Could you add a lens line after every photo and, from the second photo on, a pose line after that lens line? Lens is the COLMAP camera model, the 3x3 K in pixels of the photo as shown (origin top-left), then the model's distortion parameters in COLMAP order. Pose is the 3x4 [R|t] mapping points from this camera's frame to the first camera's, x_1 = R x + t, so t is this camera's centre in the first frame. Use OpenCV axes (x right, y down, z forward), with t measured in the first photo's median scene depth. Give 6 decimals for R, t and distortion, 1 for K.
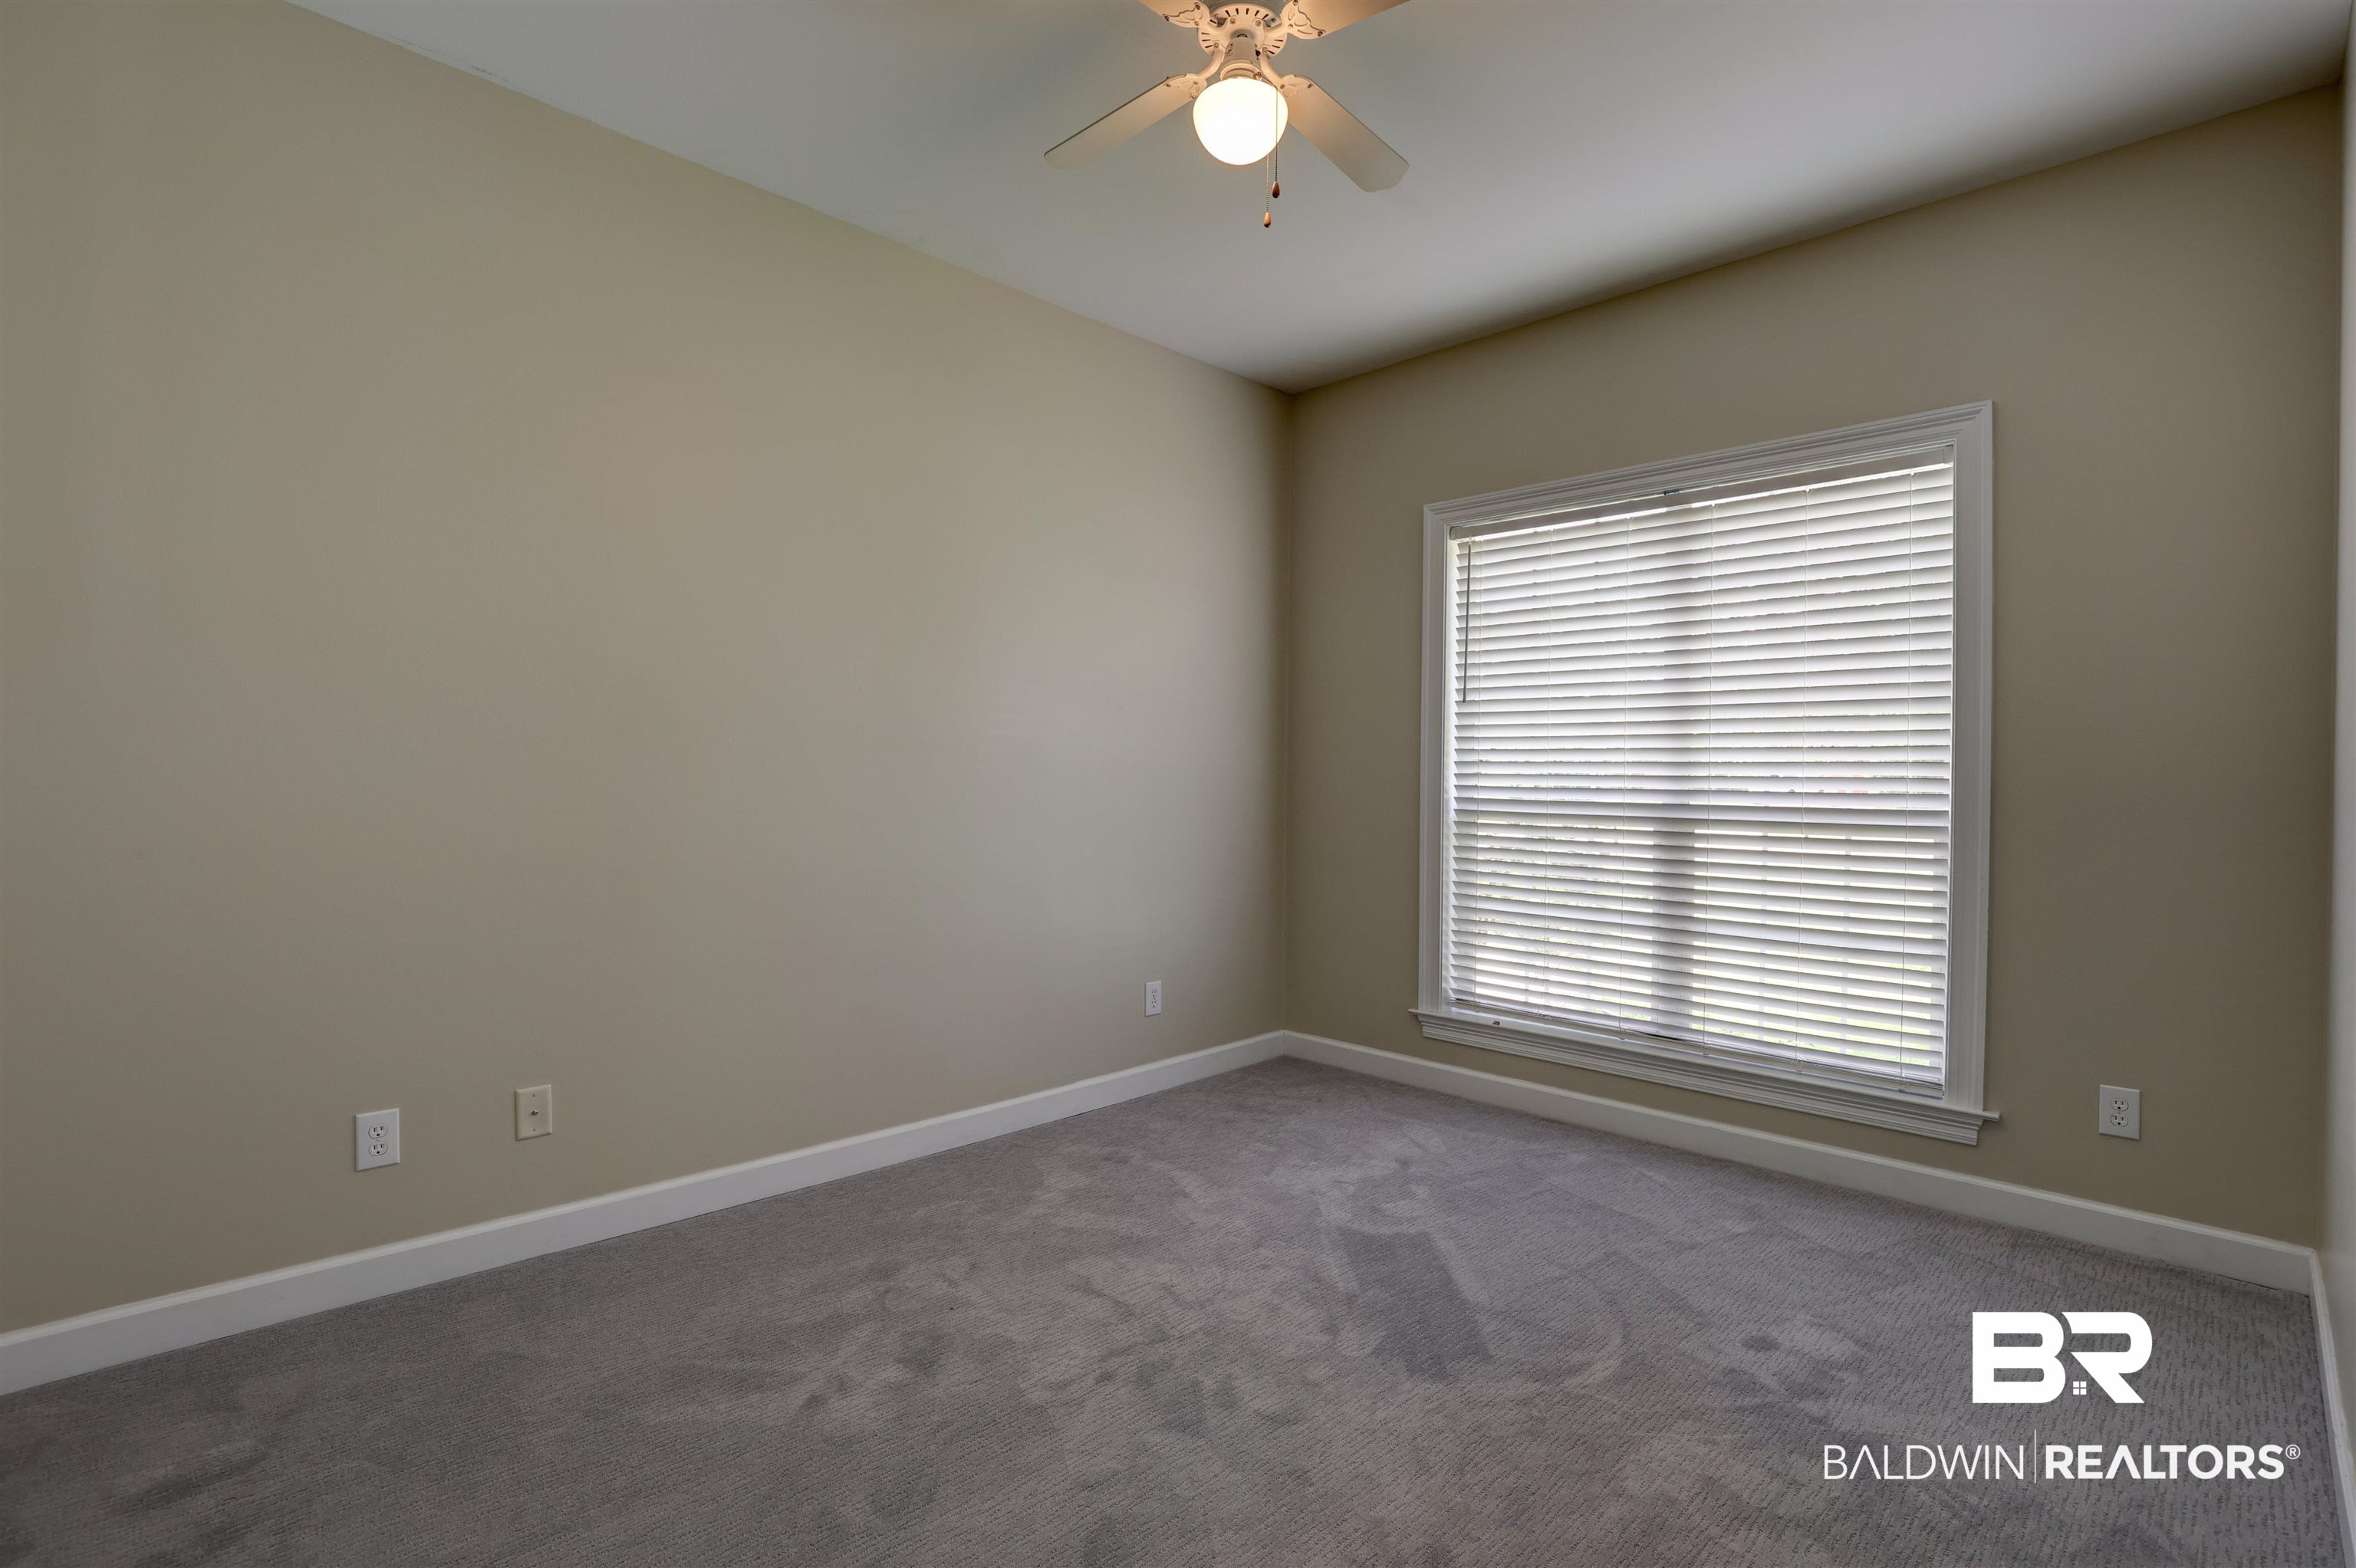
lens RADIAL K [[1088.9, 0, 1178.0], [0, 1088.9, 784.0], [0, 0, 1]] dist [-0.000725, -0.000130]
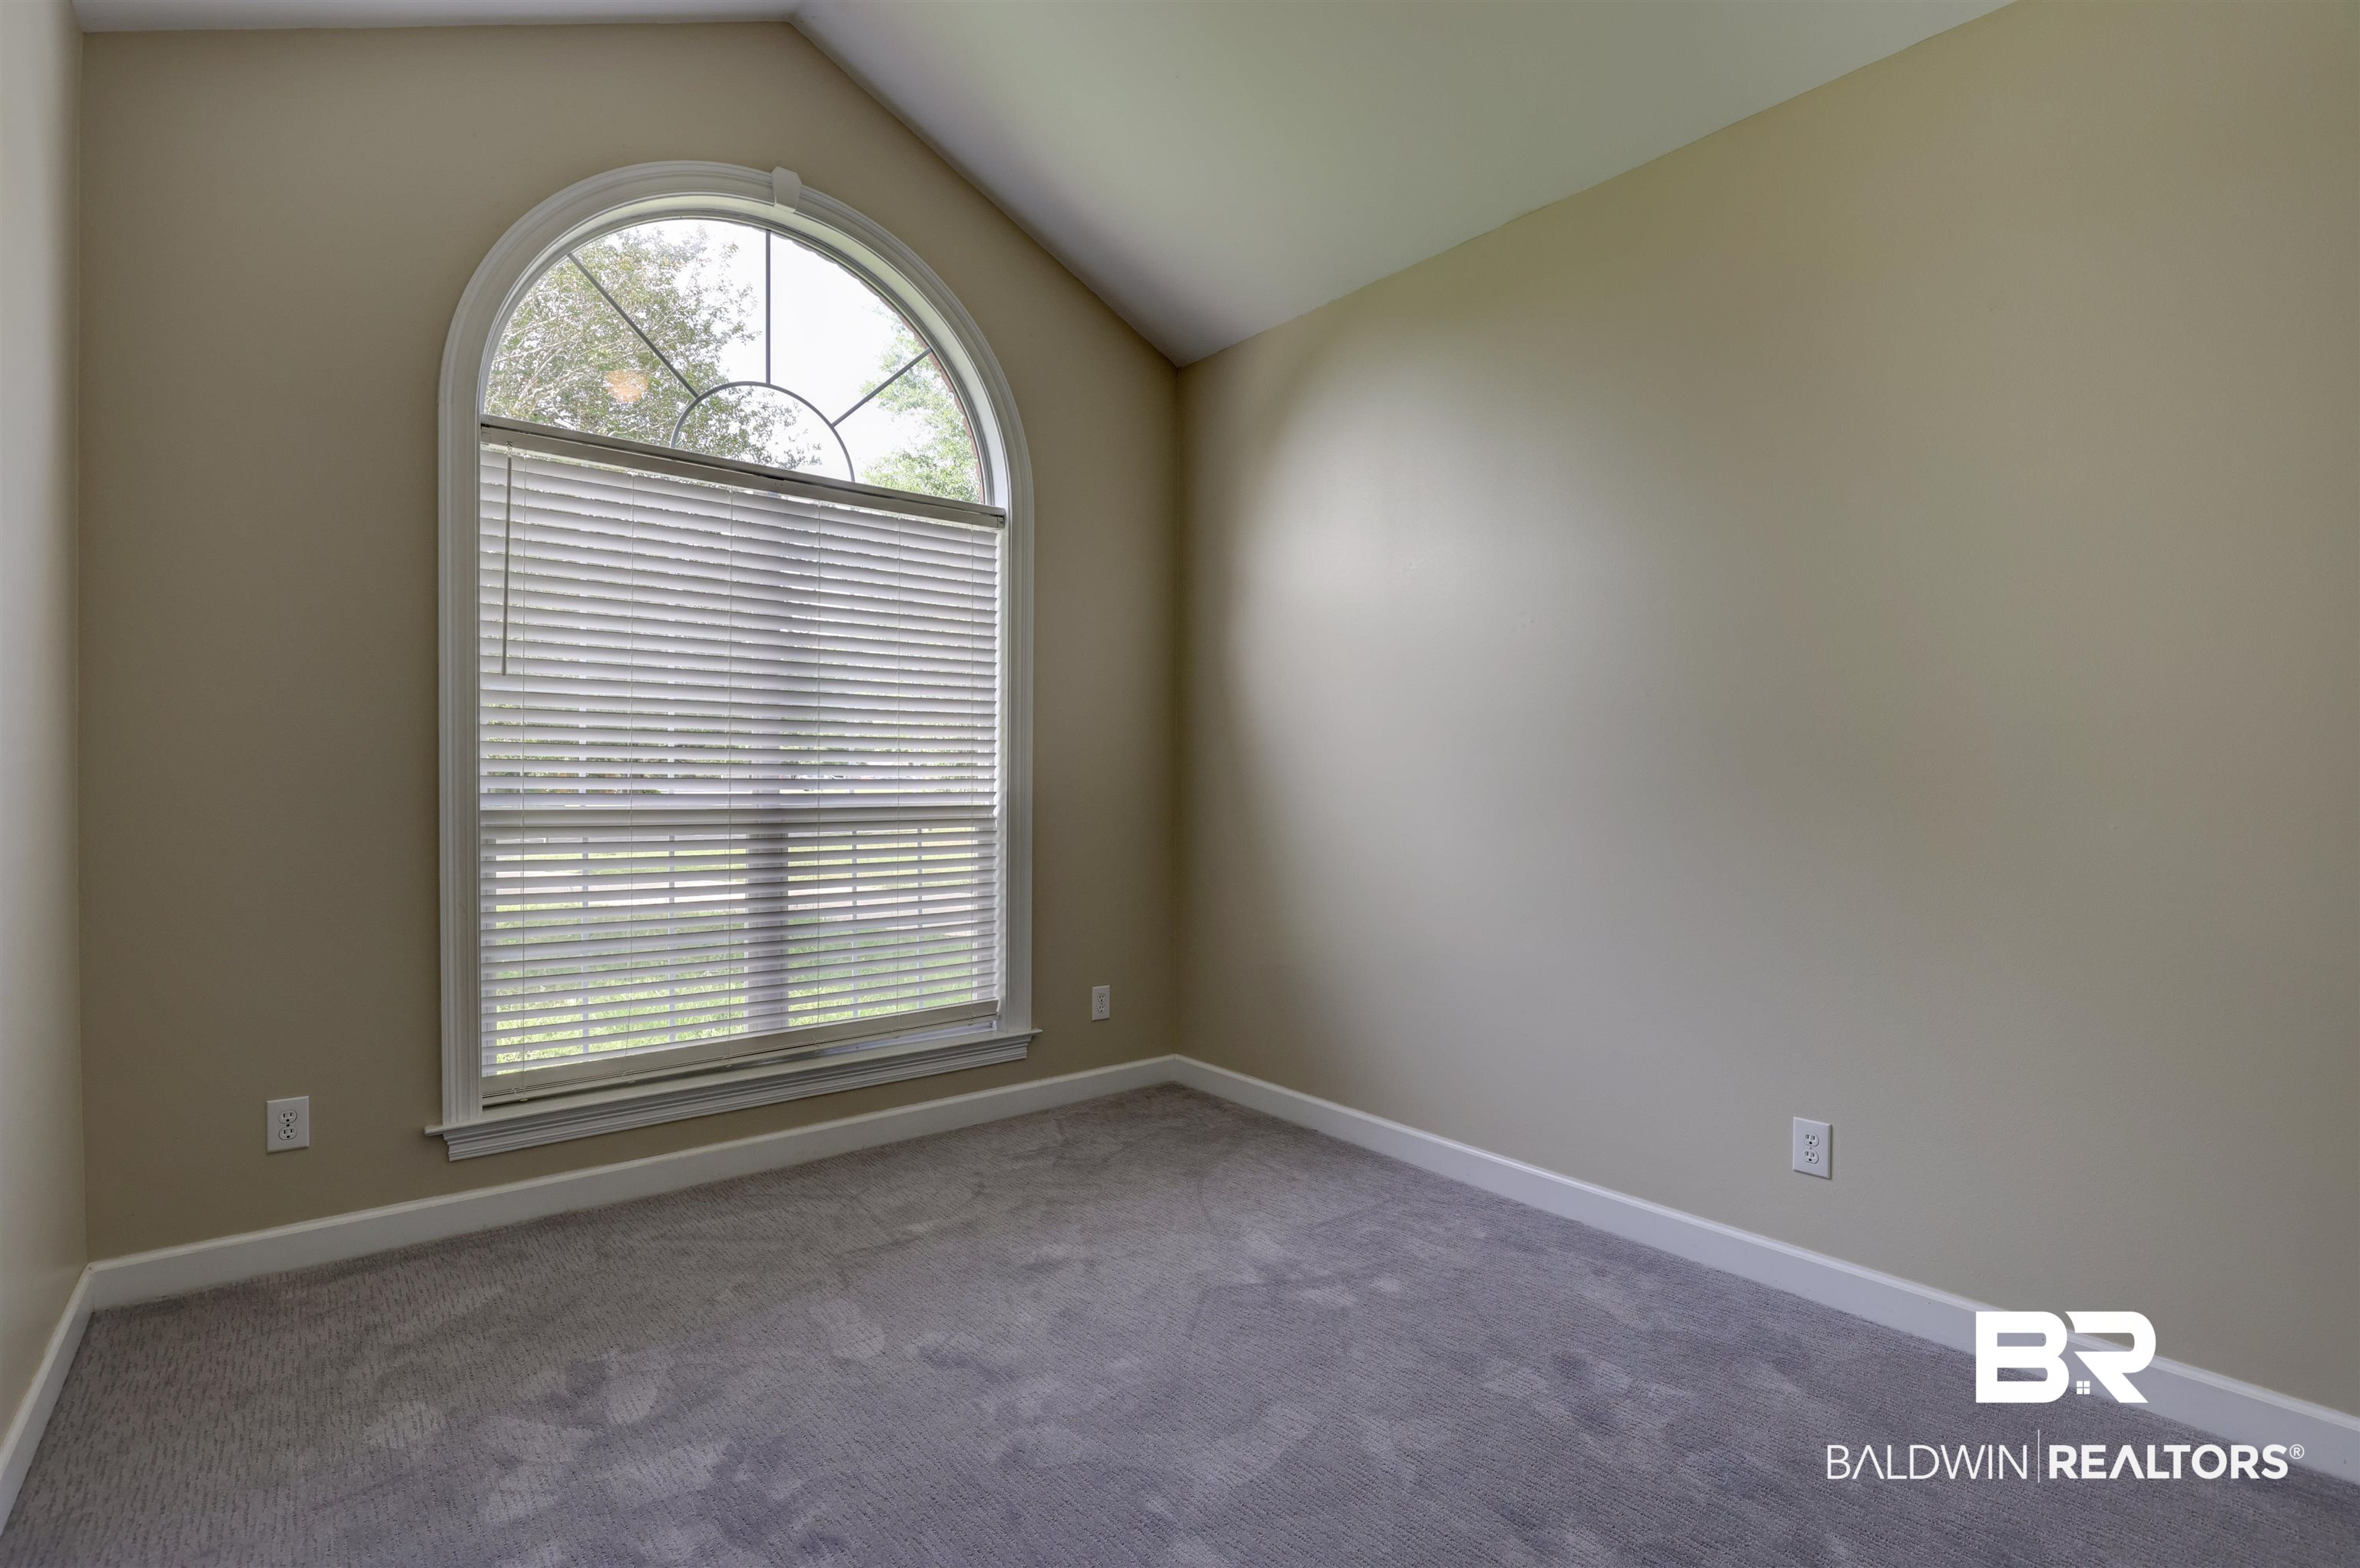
lens RADIAL K [[1090.9, 0, 1180.0], [0, 1090.9, 784.0], [0, 0, 1]] dist [-0.000725, -0.000130]
pose [[0.121853, 0.006807, 0.992525, -0.488154], [0.017980, 0.999797, -0.009064, 0.013931], [-0.992385, 0.018950, 0.121705, 0.570419]]
